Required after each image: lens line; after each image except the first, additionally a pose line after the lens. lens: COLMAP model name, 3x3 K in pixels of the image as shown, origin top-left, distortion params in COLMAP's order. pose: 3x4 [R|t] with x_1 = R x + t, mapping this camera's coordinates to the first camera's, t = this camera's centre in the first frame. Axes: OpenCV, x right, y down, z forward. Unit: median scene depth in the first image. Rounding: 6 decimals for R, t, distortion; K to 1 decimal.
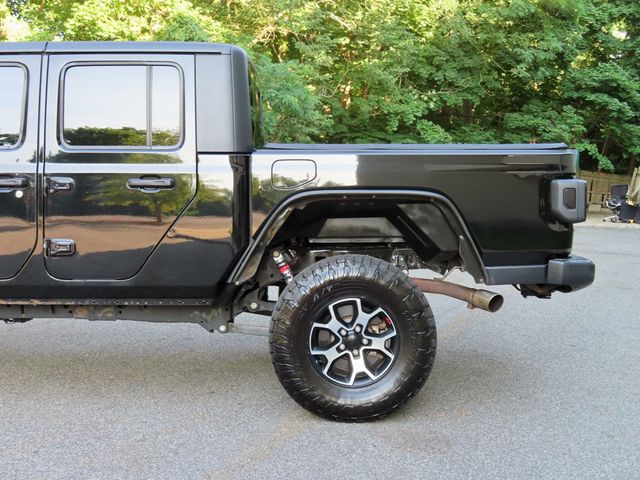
lens RADIAL K [[660.9, 0, 320.3], [0, 660.9, 240.0], [0, 0, 1]] dist [-0.004820, 0.000212]
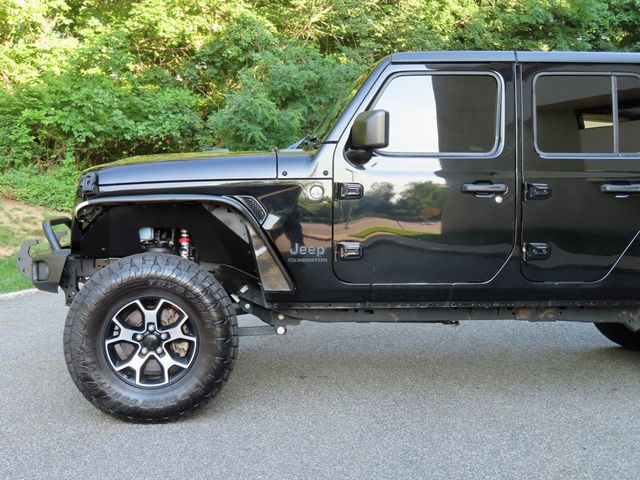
lens RADIAL K [[660.9, 0, 320.3], [0, 660.9, 240.0], [0, 0, 1]] dist [-0.004820, 0.000212]
pose [[0.997832, -0.003553, 0.065722, -0.793451], [0.003592, 0.999993, -0.000472, -0.006603], [-0.065720, 0.000707, 0.997838, -0.007343]]
